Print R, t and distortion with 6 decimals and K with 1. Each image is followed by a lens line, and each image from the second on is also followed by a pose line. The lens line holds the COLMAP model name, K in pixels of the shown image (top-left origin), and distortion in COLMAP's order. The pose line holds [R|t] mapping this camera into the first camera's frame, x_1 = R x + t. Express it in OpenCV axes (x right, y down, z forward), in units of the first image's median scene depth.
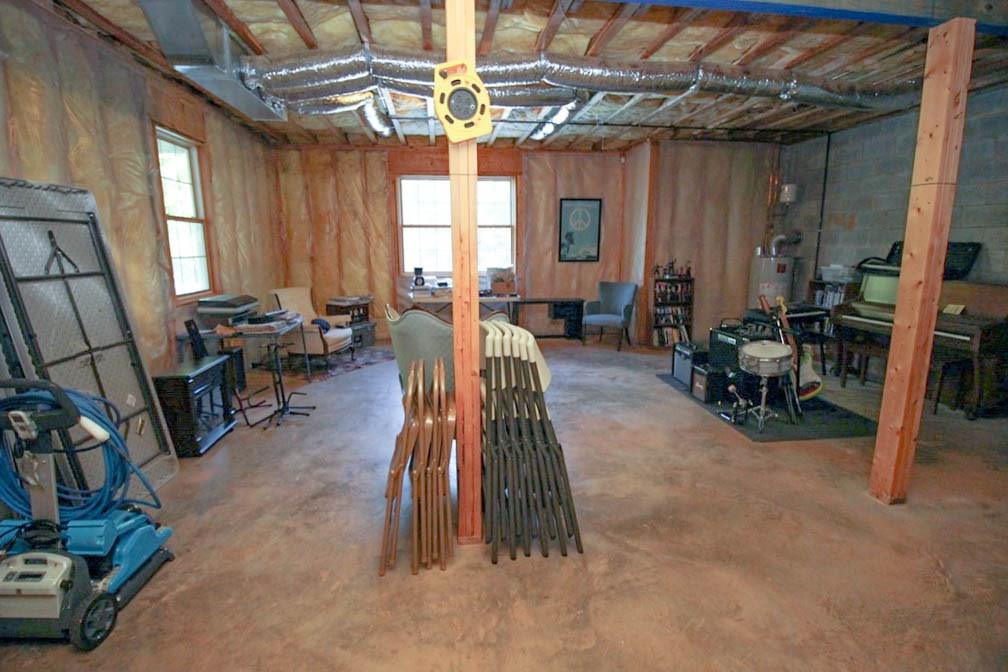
lens RADIAL K [[480.8, 0, 505.3], [0, 480.8, 335.0], [0, 0, 1]] dist [-0.013044, -0.005464]
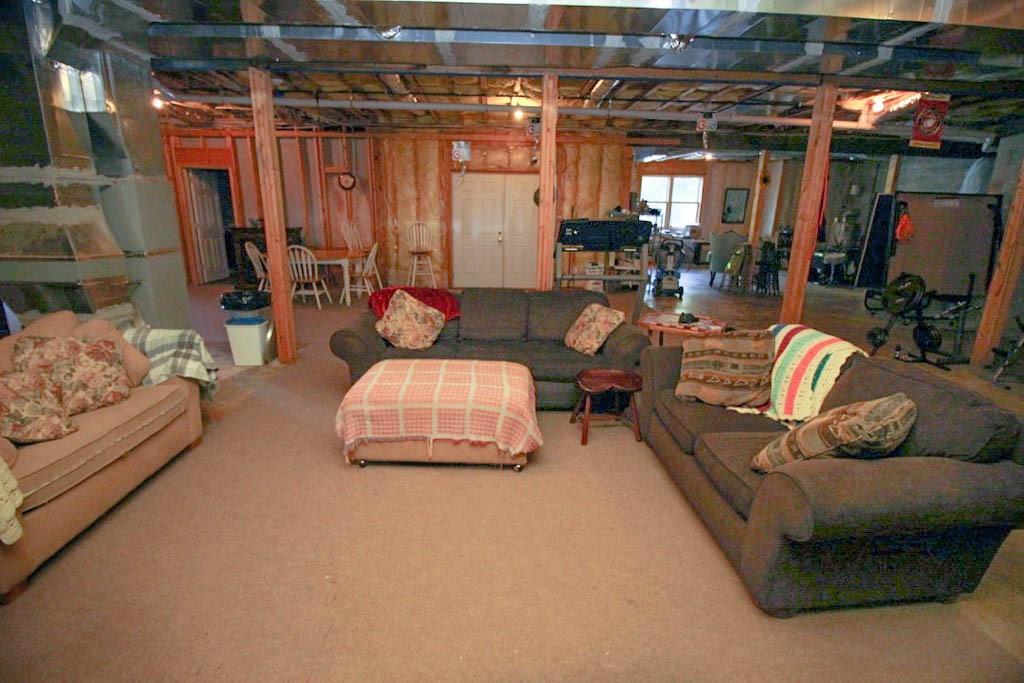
lens RADIAL K [[488.4, 0, 509.1], [0, 488.4, 343.9], [0, 0, 1]] dist [-0.013044, -0.005464]
pose [[0.994364, 0.048541, -0.094250, -0.530443], [-0.040416, 0.995451, 0.086280, 0.191871], [0.098009, -0.081985, 0.991803, -1.026280]]
